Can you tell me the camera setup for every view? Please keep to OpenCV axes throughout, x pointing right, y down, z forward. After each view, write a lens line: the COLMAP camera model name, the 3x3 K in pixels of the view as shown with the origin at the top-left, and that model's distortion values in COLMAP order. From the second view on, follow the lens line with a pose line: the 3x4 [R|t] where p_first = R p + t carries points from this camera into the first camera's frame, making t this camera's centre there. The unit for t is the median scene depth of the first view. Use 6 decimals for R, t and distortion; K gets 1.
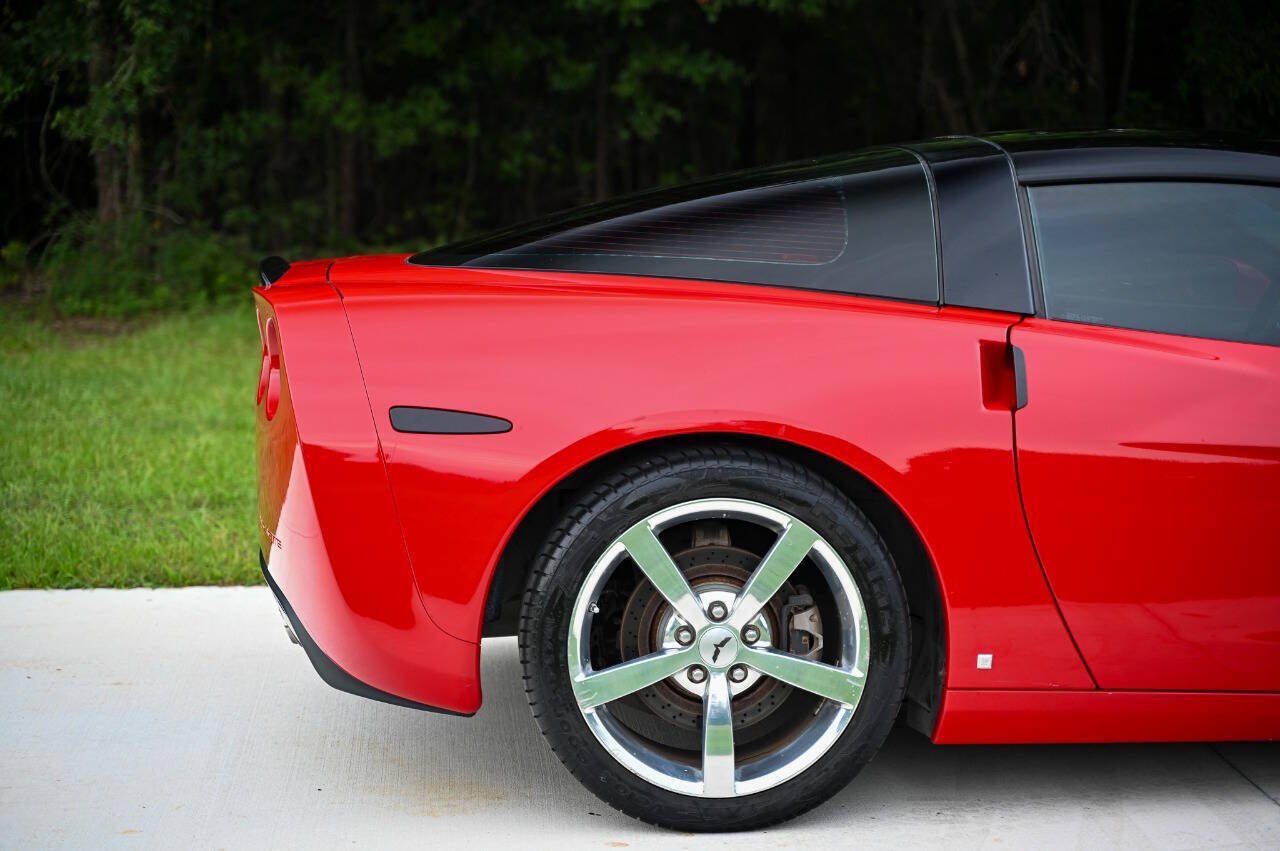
lens RADIAL K [[2704.3, 0, 632.1], [0, 2704.3, 423.4], [0, 0, 1]] dist [-0.021556, 0.000000]
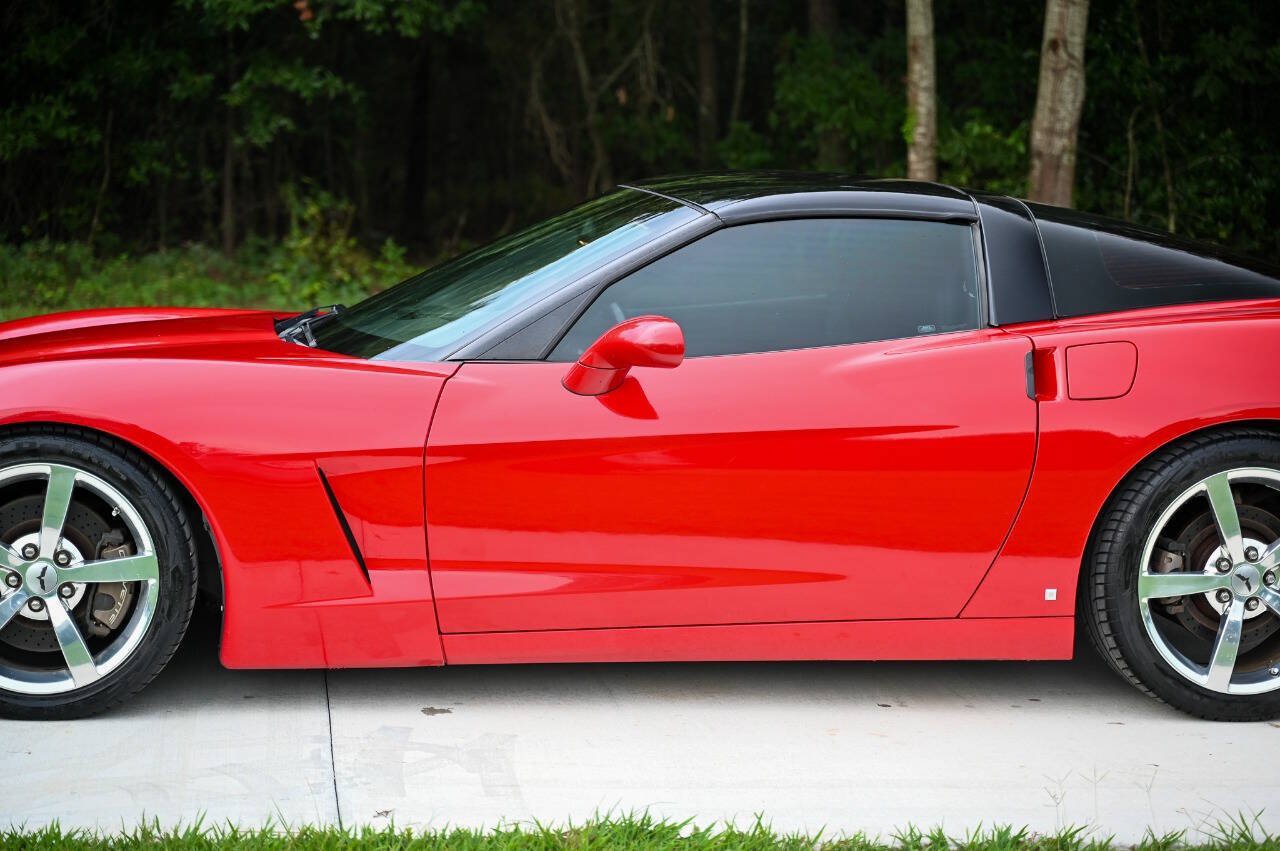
lens RADIAL K [[2704.3, 0, 637.8], [0, 2704.3, 425.4], [0, 0, 1]] dist [-0.021556, 0.000000]
pose [[0.996417, 0.026321, 0.080379, 0.077276], [-0.025935, 0.999647, -0.005842, 0.004055], [-0.080504, 0.003737, 0.996747, -0.064296]]
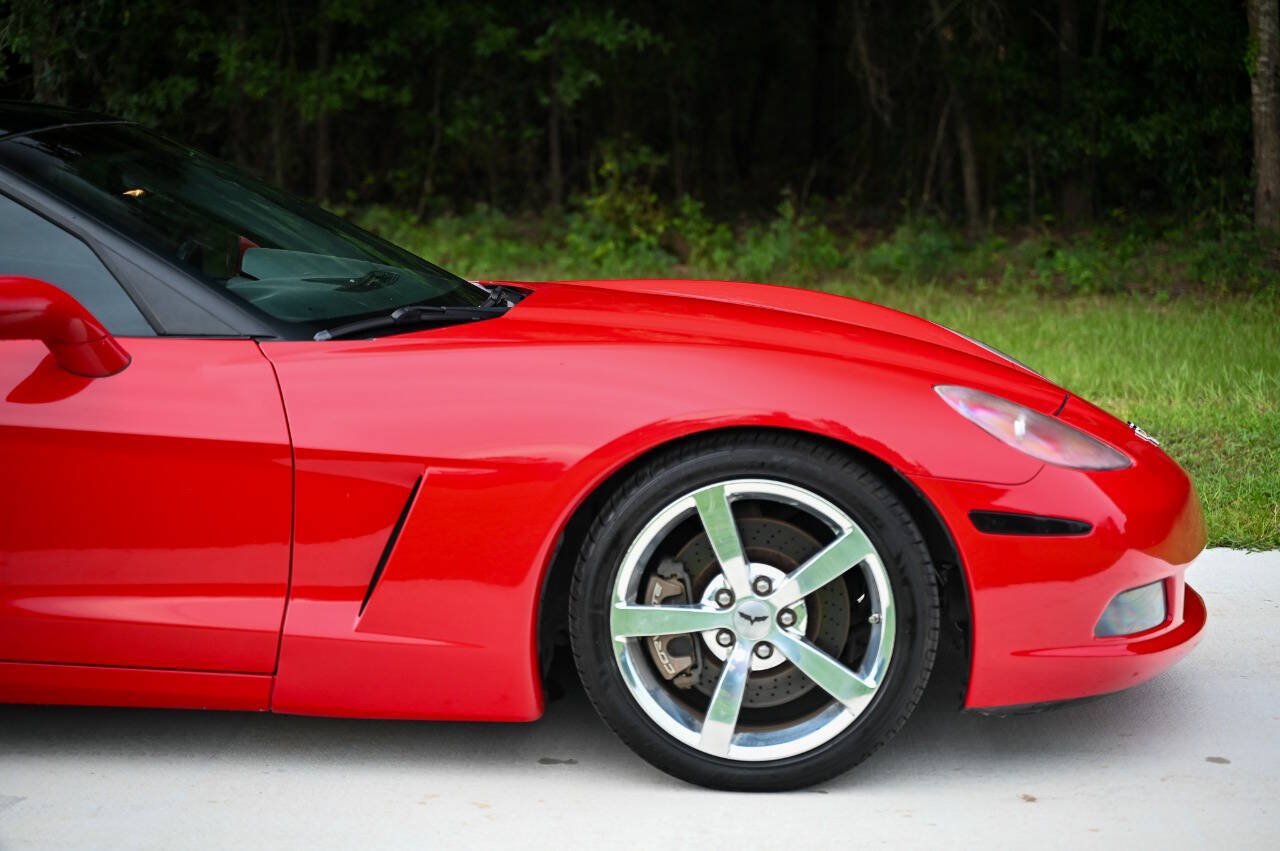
lens RADIAL K [[2704.3, 0, 641.9], [0, 2704.3, 421.6], [0, 0, 1]] dist [-0.021556, 0.000000]
pose [[0.991342, 0.017247, -0.130164, 0.183950], [-0.015664, 0.999791, 0.013175, -0.001253], [0.130364, -0.011022, 0.991405, 0.003184]]
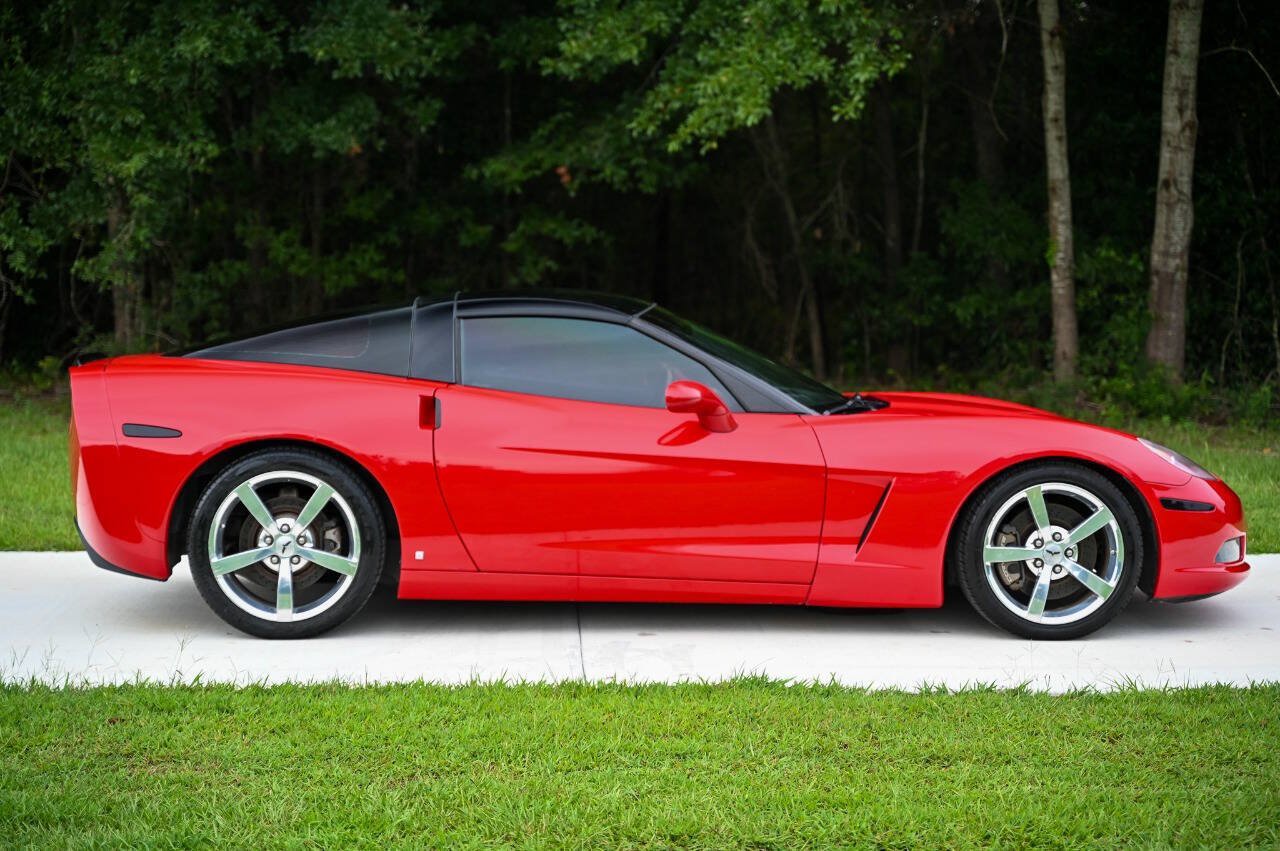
lens RADIAL K [[2471.8, 0, 625.7], [0, 2471.8, 419.0], [0, 0, 1]] dist [0.019002, 0.000000]
pose [[0.999711, 0.011975, -0.020823, 0.085955], [-0.012967, 0.998755, -0.048176, 0.019694], [0.020220, 0.048433, 0.998622, -0.222322]]
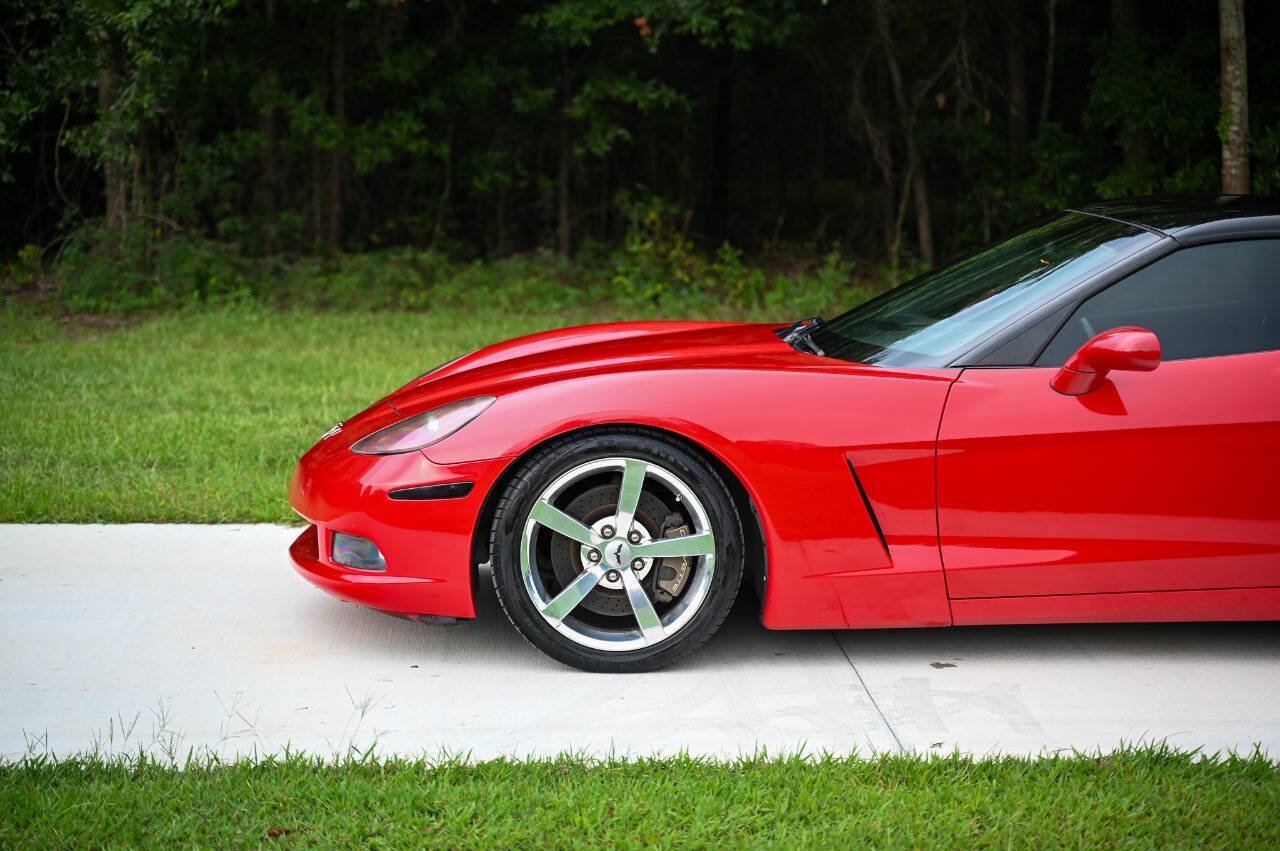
lens RADIAL K [[2704.3, 0, 649.6], [0, 2704.3, 435.5], [0, 0, 1]] dist [-0.021556, 0.000000]
pose [[0.999866, 0.015071, -0.006389, 0.038395], [-0.015047, 0.999879, 0.003867, 0.003797], [0.006446, -0.003770, 0.999972, -0.123976]]
